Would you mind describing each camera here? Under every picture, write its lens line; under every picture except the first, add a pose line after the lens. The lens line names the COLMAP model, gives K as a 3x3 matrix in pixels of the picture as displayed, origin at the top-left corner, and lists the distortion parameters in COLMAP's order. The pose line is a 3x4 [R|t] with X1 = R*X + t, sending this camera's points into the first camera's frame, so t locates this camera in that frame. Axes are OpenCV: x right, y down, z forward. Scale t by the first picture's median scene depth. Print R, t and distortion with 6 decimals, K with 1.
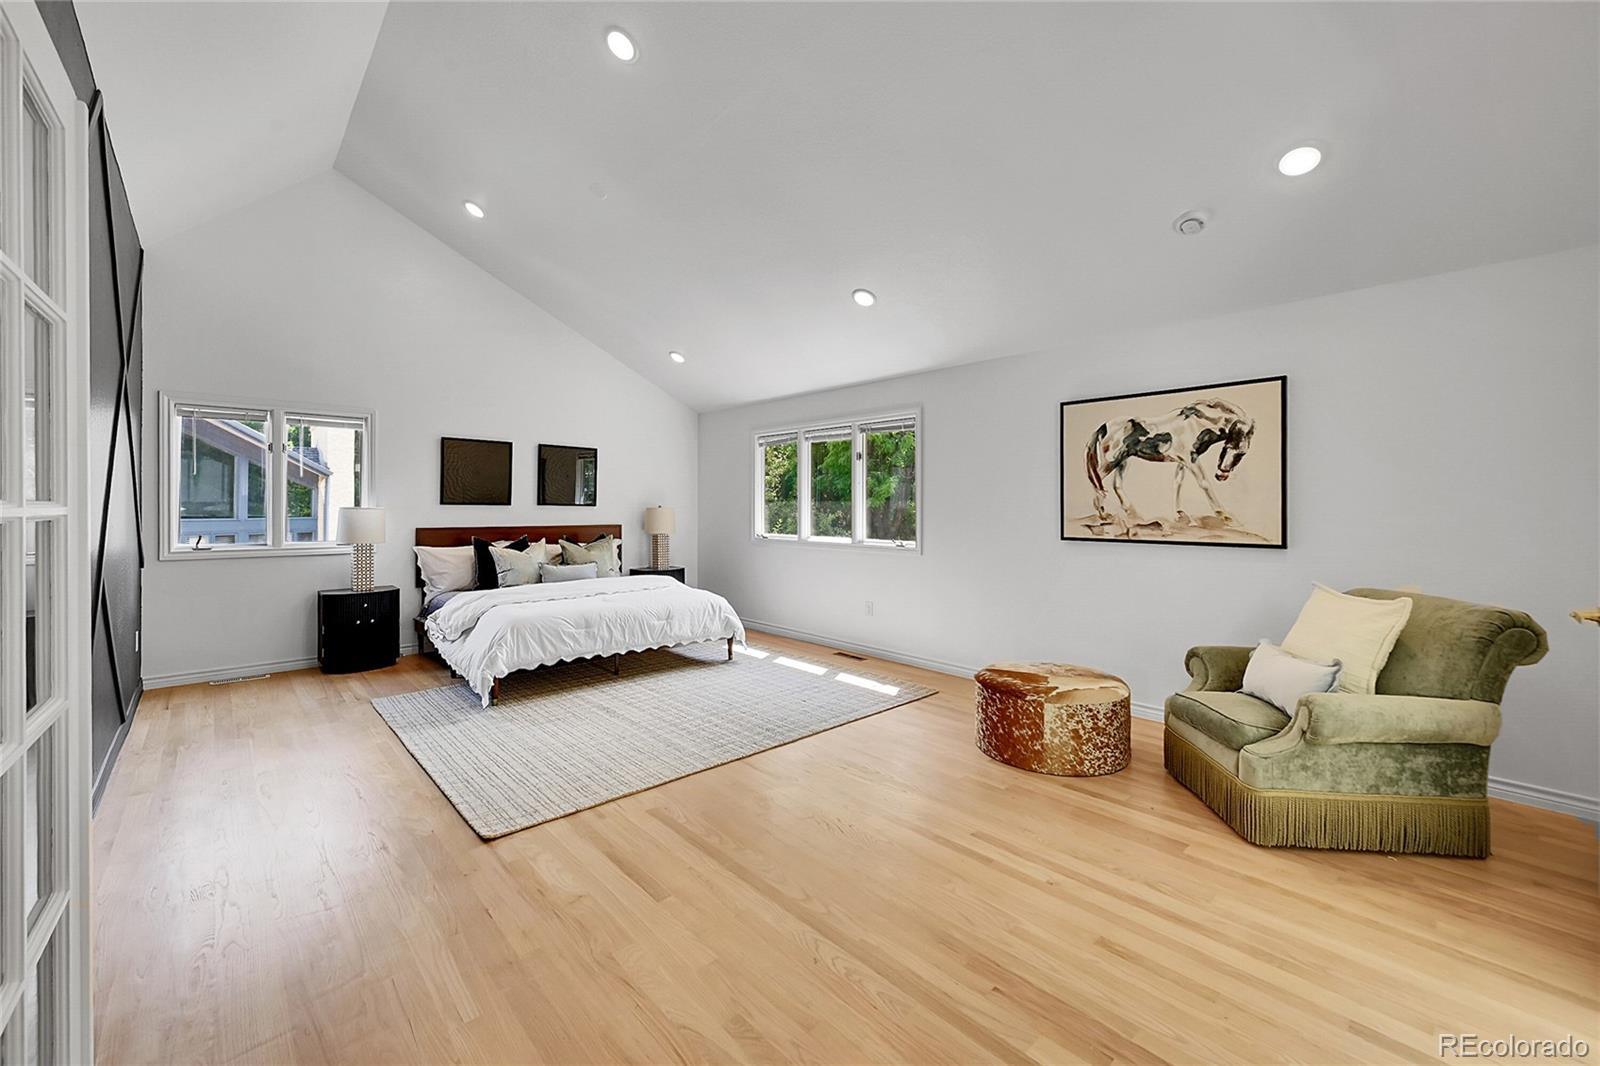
lens RADIAL K [[641.0, 0, 796.4], [0, 641.0, 518.4], [0, 0, 1]] dist [-0.000461, -0.000011]
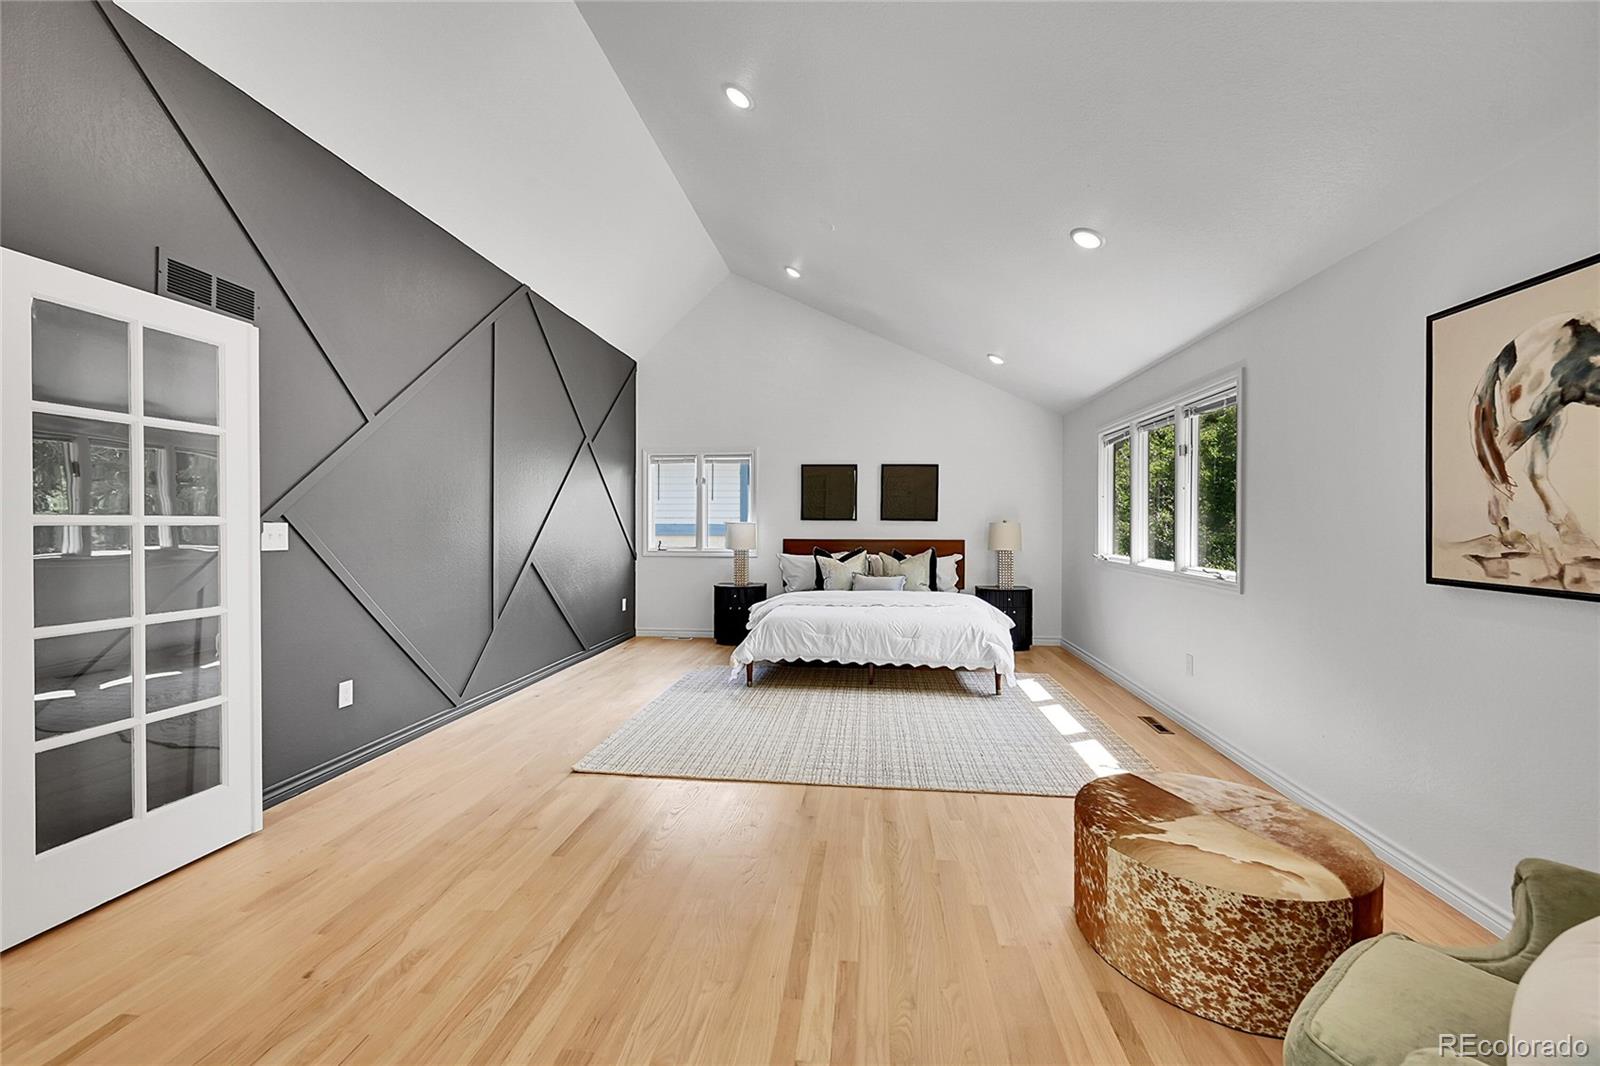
lens RADIAL K [[628.0, 0, 799.0], [0, 628.0, 534.8], [0, 0, 1]] dist [0.000440, -0.000018]
pose [[0.654724, 0.012965, -0.755757, 0.487501], [-0.011450, 0.999908, 0.007234, -0.003156], [0.755782, 0.003918, 0.654812, 0.301659]]
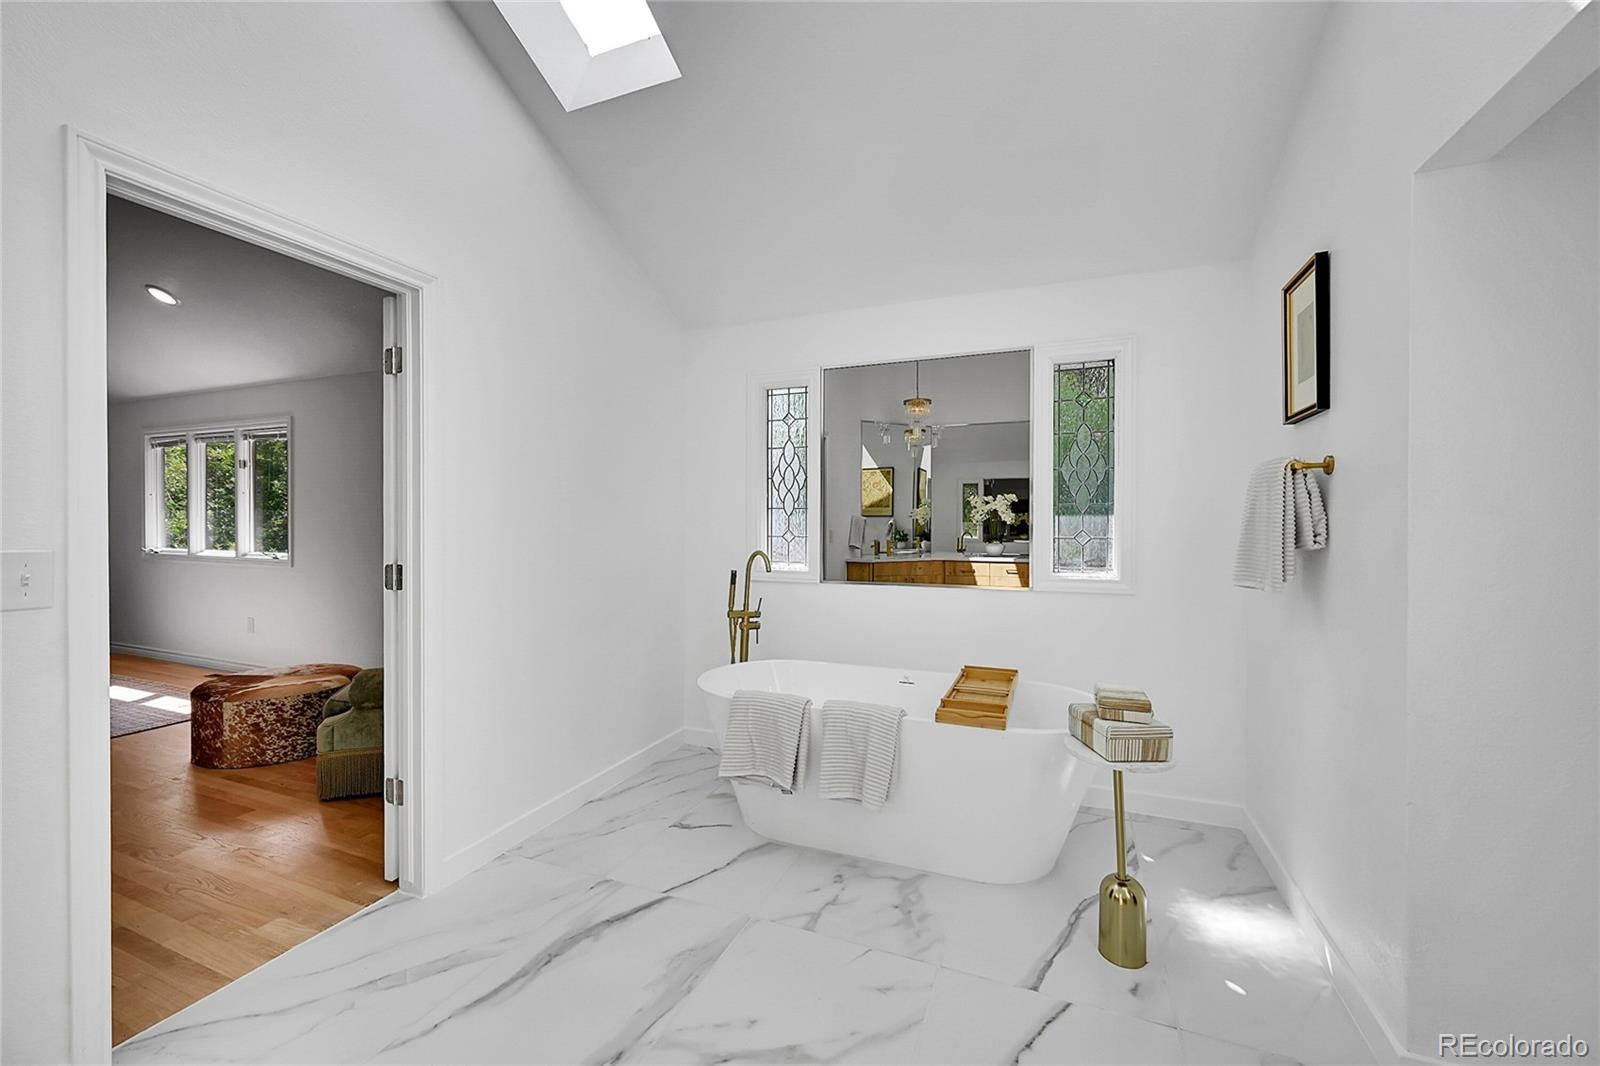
lens RADIAL K [[628.0, 0, 799.0], [0, 628.0, 534.8], [0, 0, 1]] dist [0.000440, -0.000018]
pose [[0.899231, 0.001011, 0.437473, 0.602380], [-0.002183, 0.999995, 0.002177, 0.004804], [-0.437468, -0.002913, 0.899229, -0.268687]]
